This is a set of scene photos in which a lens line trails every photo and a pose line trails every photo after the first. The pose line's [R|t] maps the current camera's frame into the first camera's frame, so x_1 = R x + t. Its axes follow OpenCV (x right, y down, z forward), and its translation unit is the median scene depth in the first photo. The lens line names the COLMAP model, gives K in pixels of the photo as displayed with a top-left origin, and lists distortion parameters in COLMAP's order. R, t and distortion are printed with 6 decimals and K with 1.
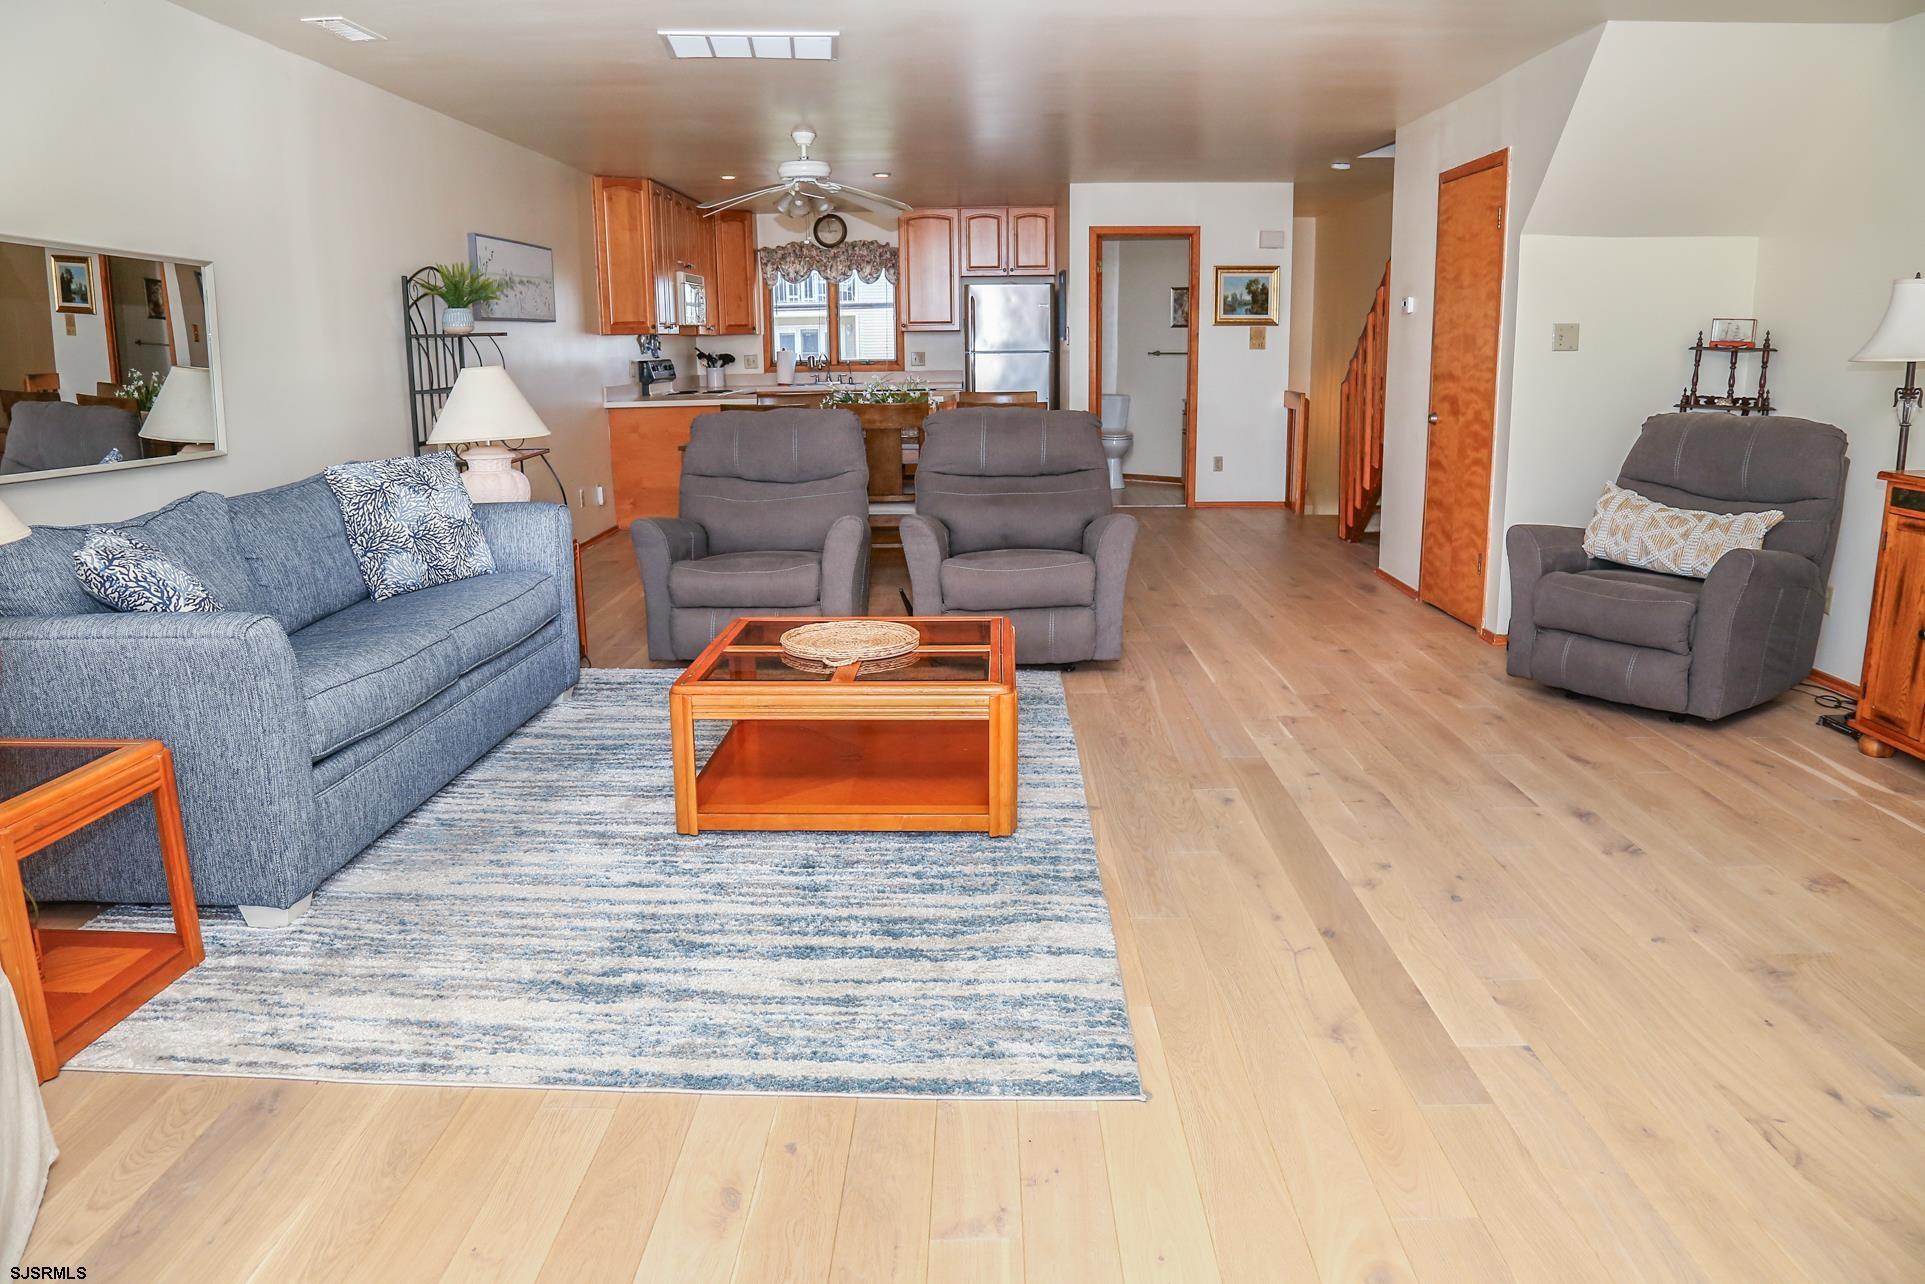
lens RADIAL K [[1330.0, 0, 965.8], [0, 1330.0, 635.4], [0, 0, 1]] dist [-0.125923, 0.067908]
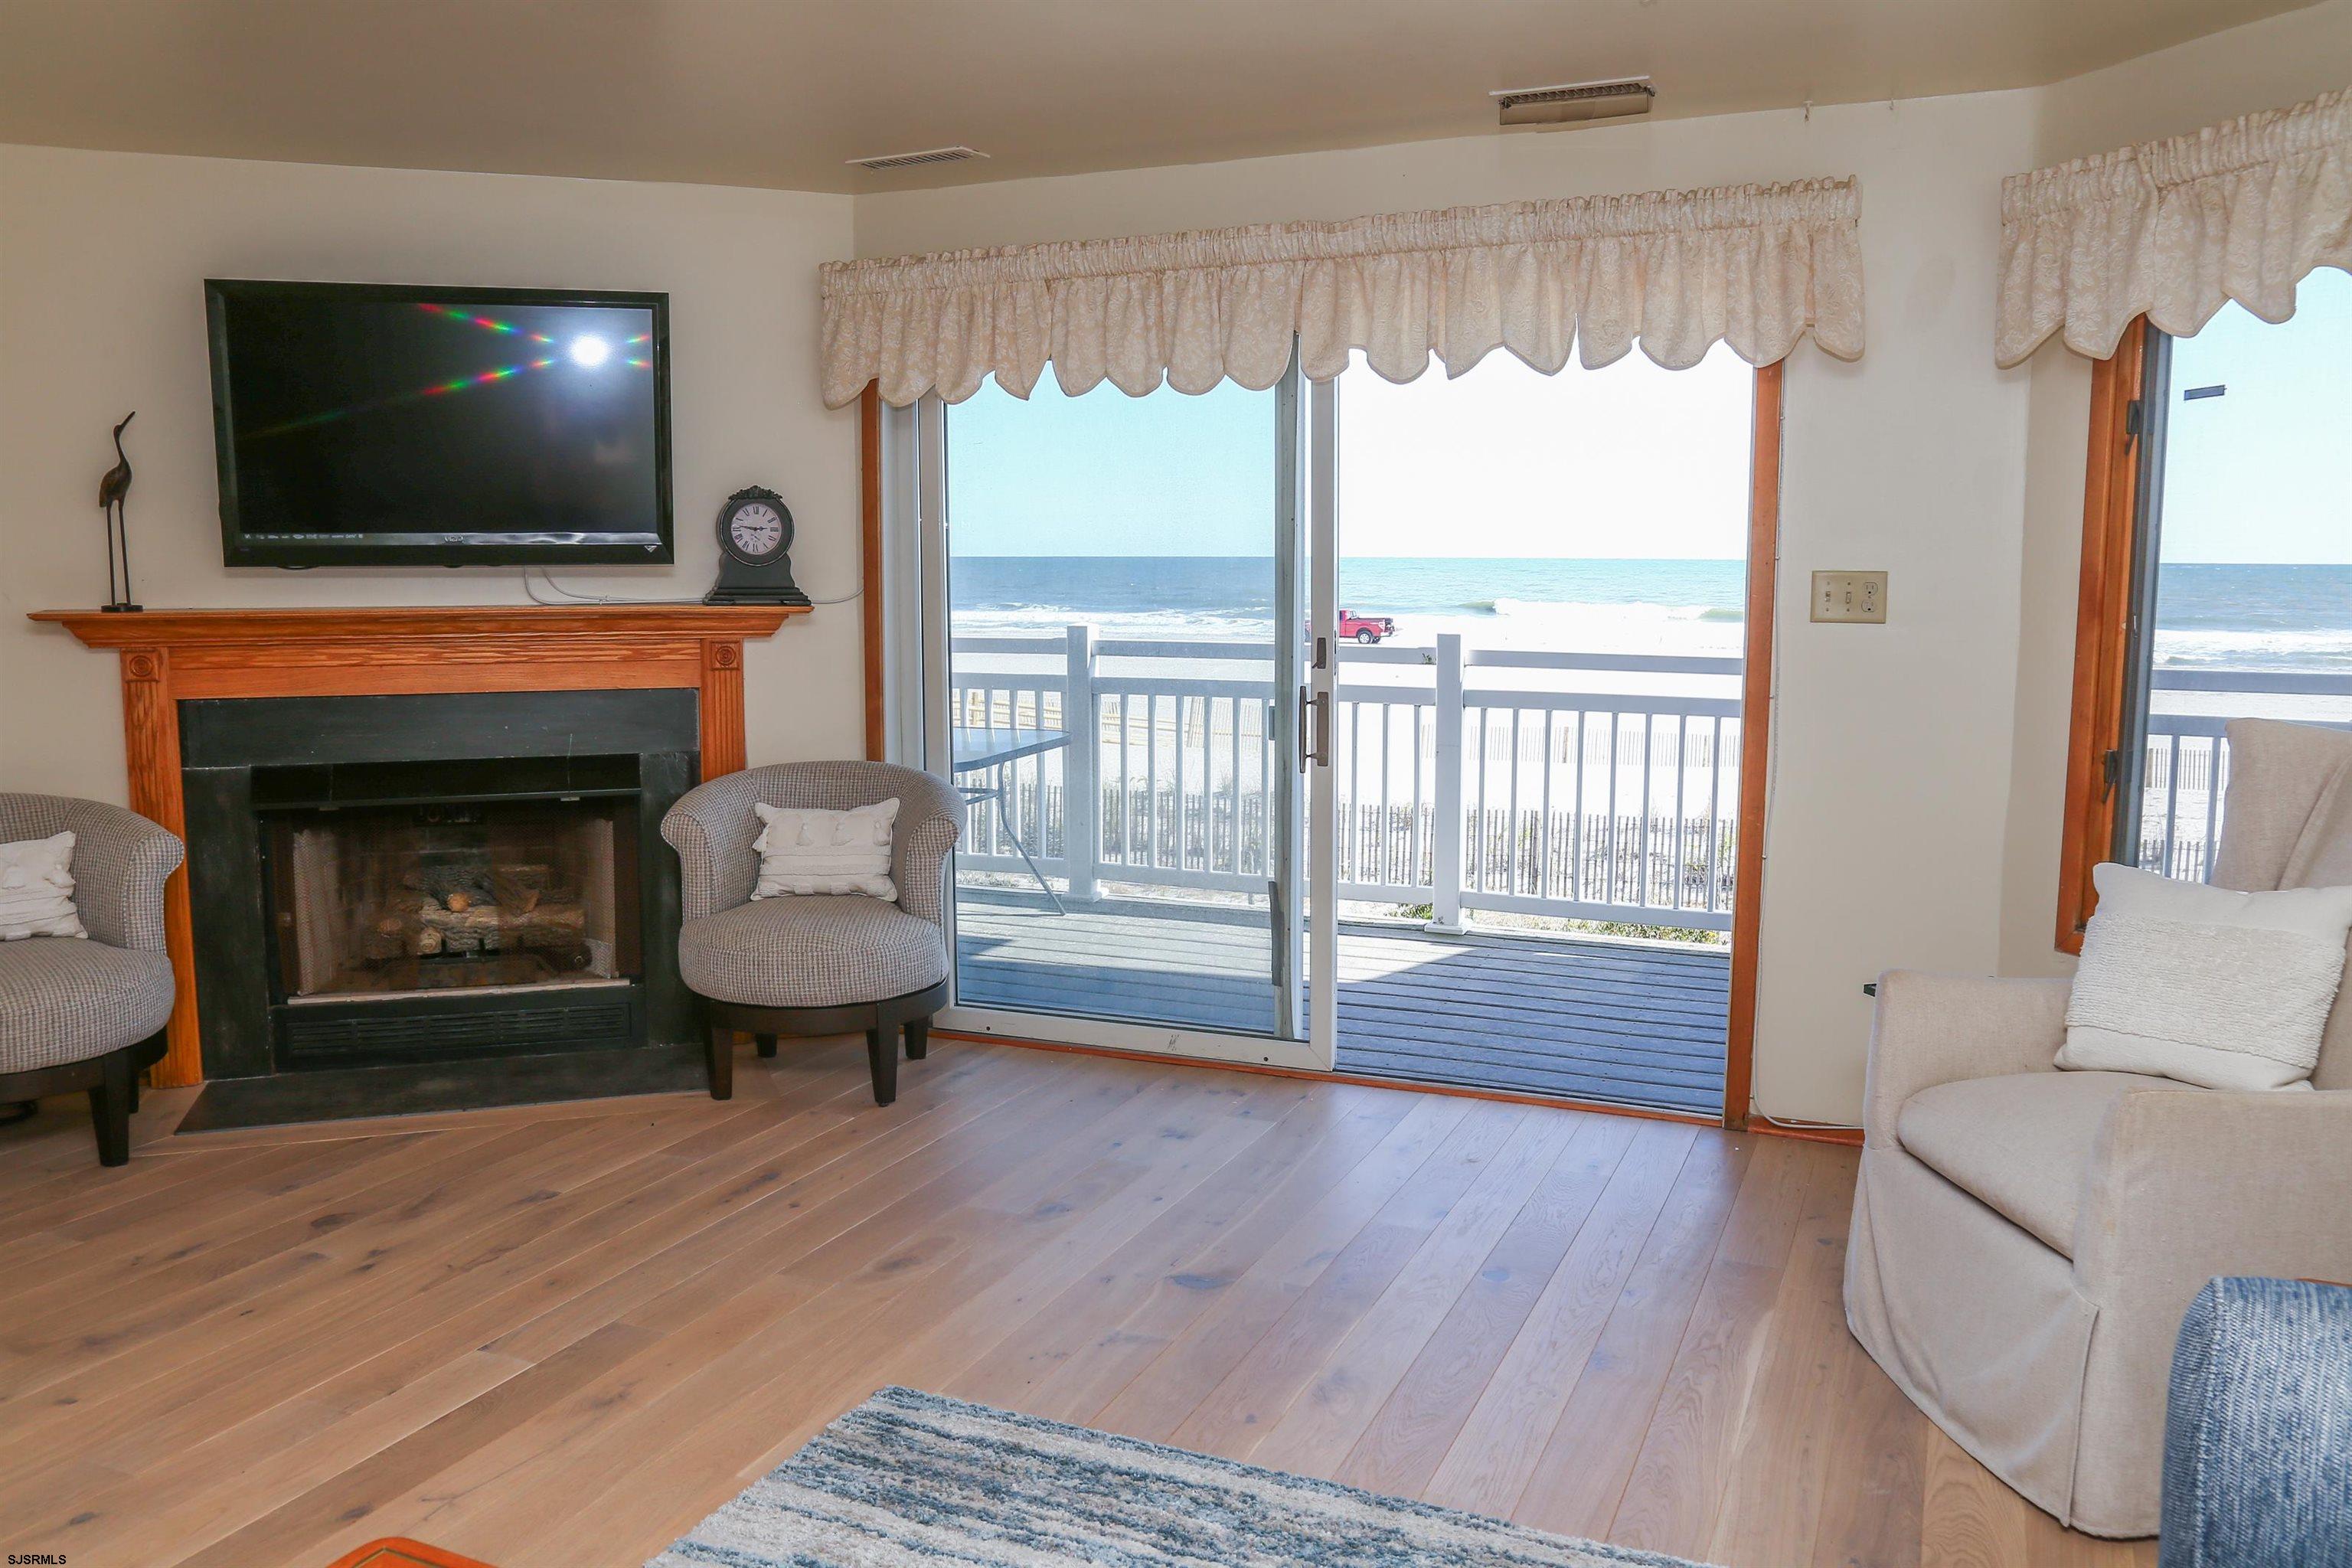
lens RADIAL K [[1837.9, 0, 1176.8], [0, 1837.9, 778.2], [0, 0, 1]] dist [-0.098493, 0.094836]
pose [[-0.919348, -0.039001, 0.391508, -0.376839], [0.094730, 0.943860, 0.316472, -0.313694], [-0.381871, 0.328036, -0.864041, 1.285945]]
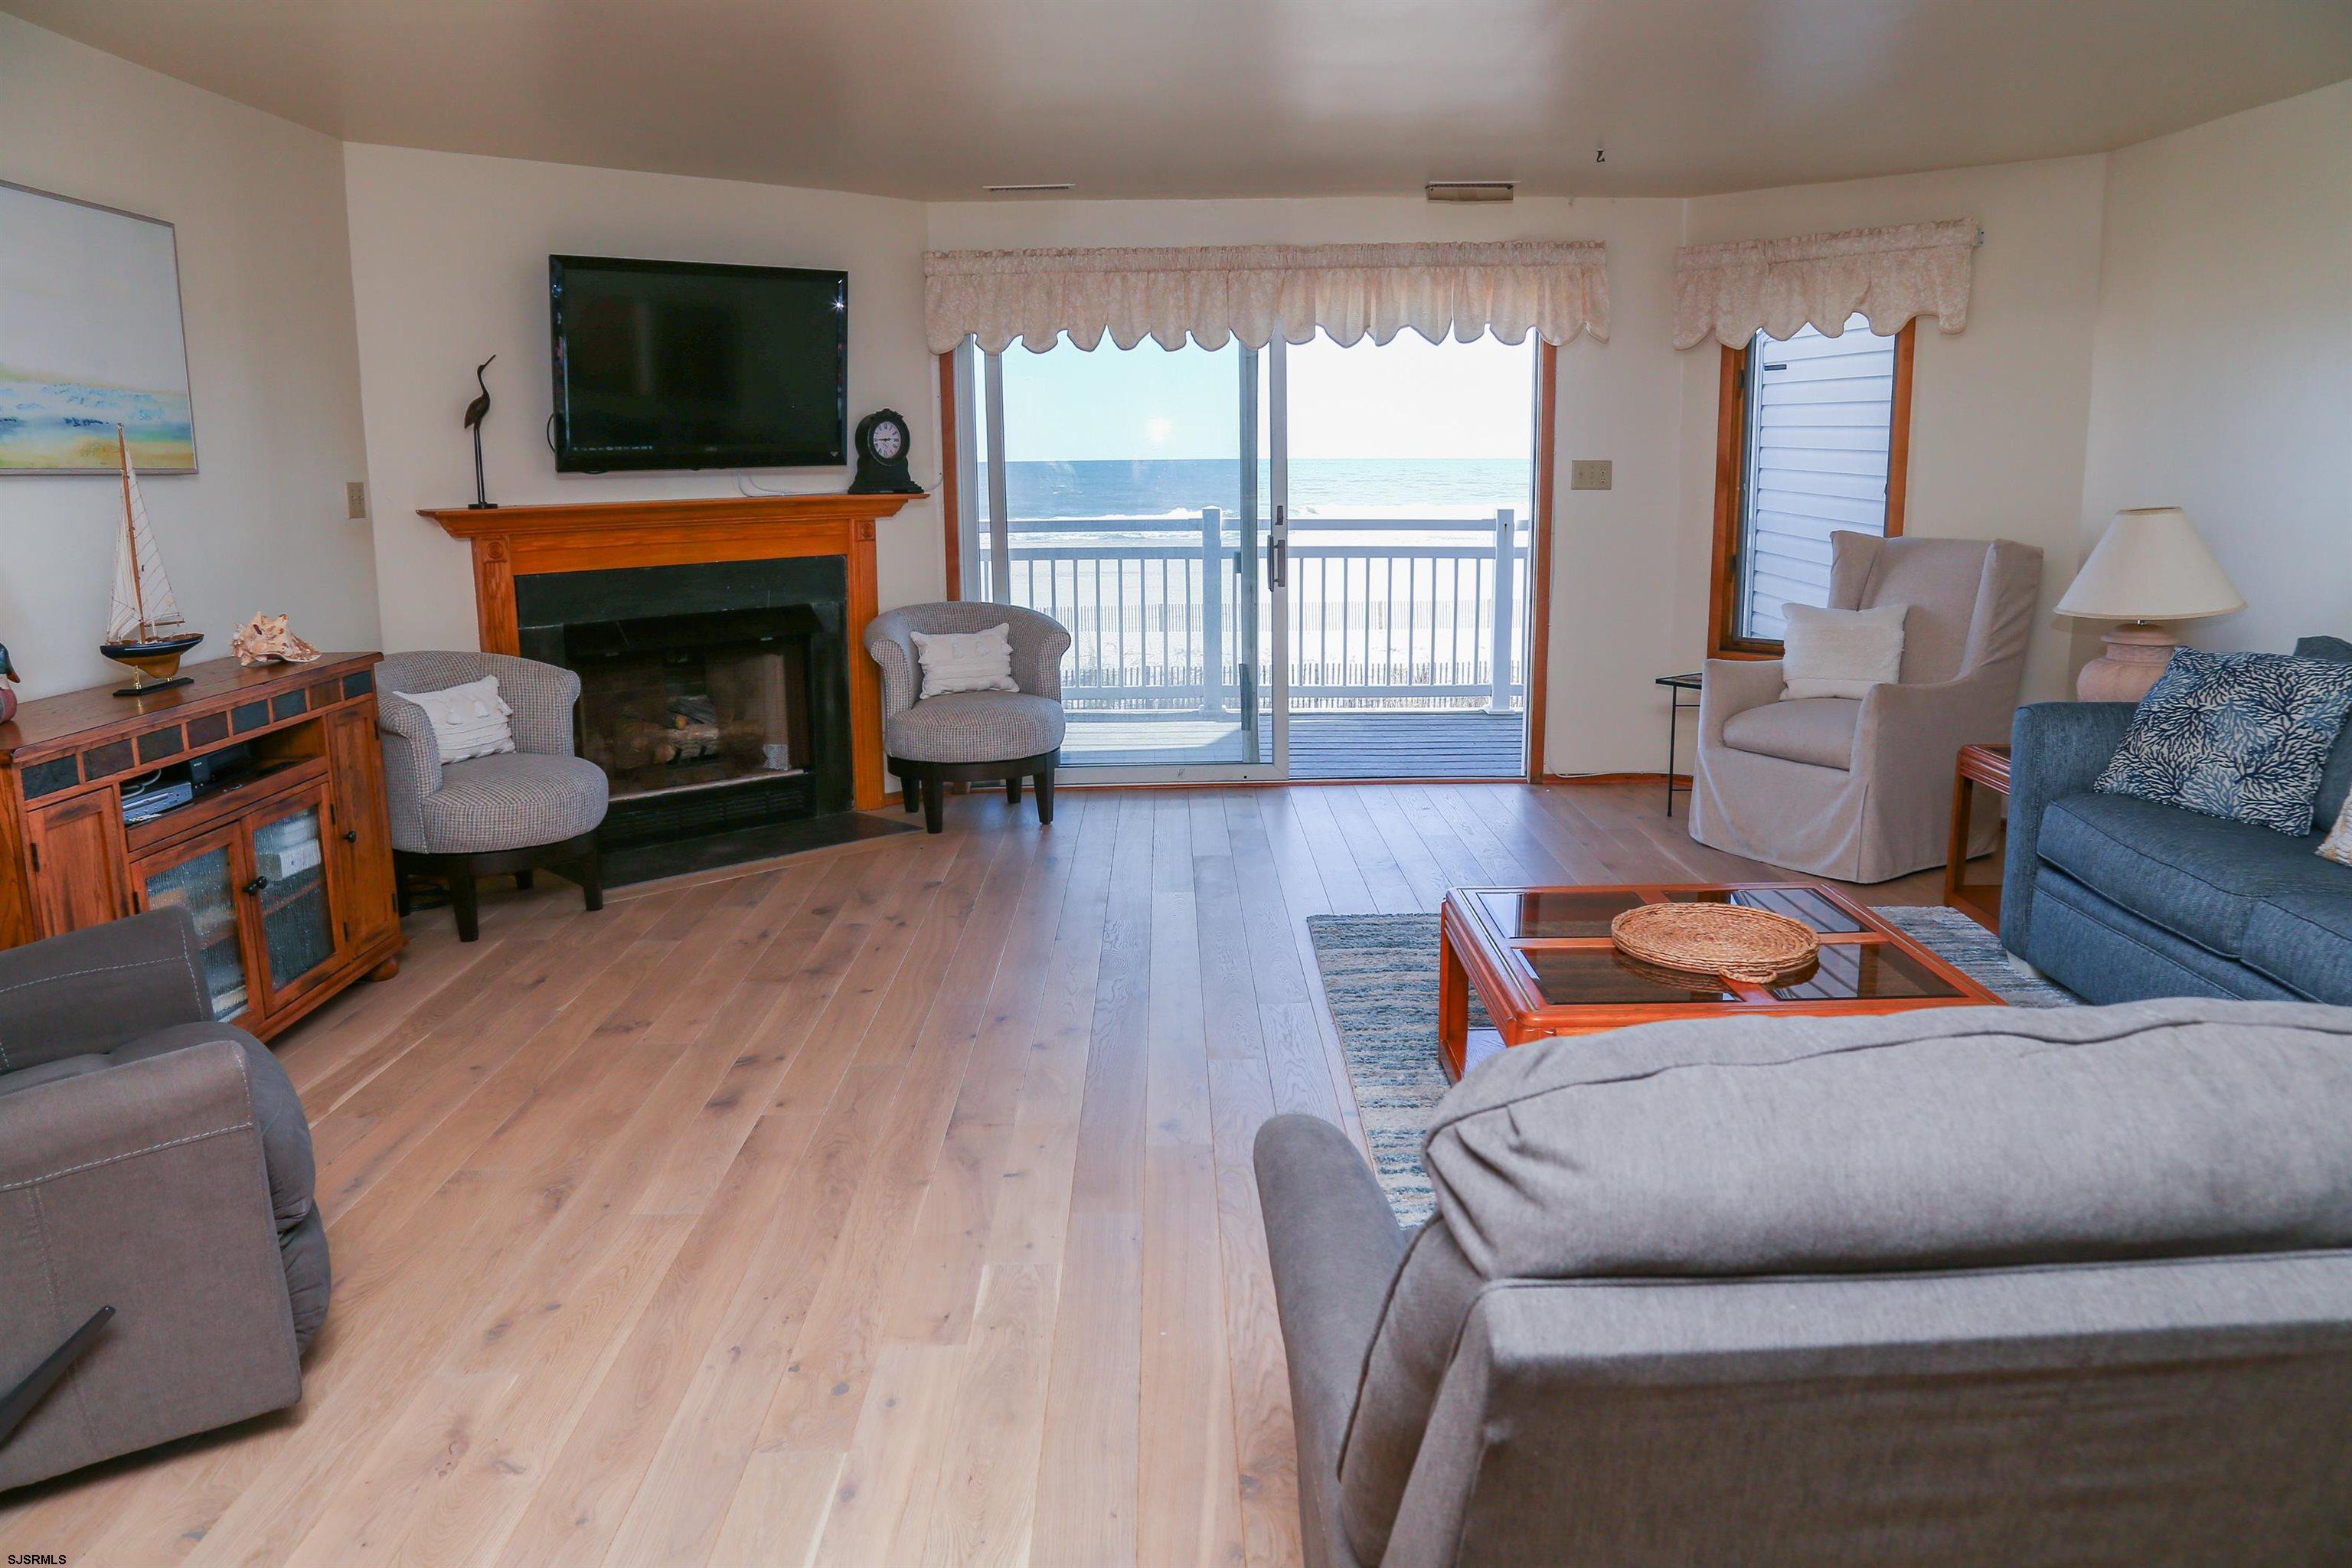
lens RADIAL K [[1656.1, 0, 1185.6], [0, 1656.1, 792.5], [0, 0, 1]] dist [-0.134251, 0.077826]
pose [[-0.999542, 0.023476, -0.019083, 0.223530], [0.013533, 0.911091, 0.411984, -0.467266], [0.027058, 0.411537, -0.910991, 1.948989]]
